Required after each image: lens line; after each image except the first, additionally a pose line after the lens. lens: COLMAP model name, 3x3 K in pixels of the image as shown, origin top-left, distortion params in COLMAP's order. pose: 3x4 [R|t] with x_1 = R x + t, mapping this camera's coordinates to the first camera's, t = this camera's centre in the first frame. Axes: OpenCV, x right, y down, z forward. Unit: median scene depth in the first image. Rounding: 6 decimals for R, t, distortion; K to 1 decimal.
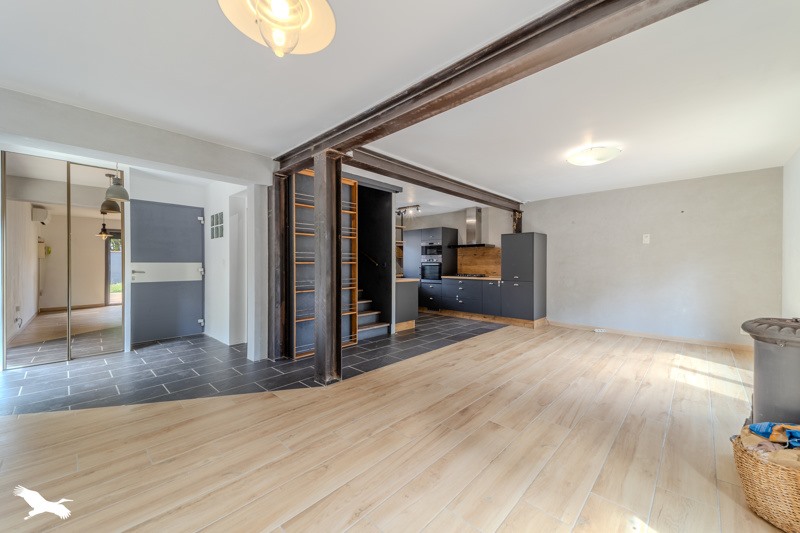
lens RADIAL K [[305.7, 0, 400.0], [0, 305.7, 266.5], [0, 0, 1]] dist [0.000797, 0.000092]
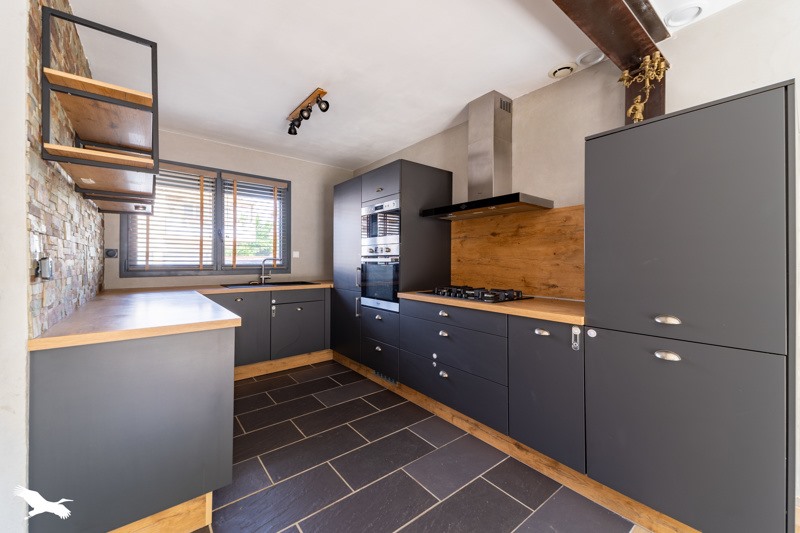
lens RADIAL K [[319.2, 0, 400.0], [0, 319.2, 266.5], [0, 0, 1]] dist [0.000931, 0.000073]
pose [[0.992505, -0.000323, -0.122203, 0.182508], [0.001385, 0.999962, 0.008602, -0.003362], [0.122196, -0.008707, 0.992468, 0.617101]]
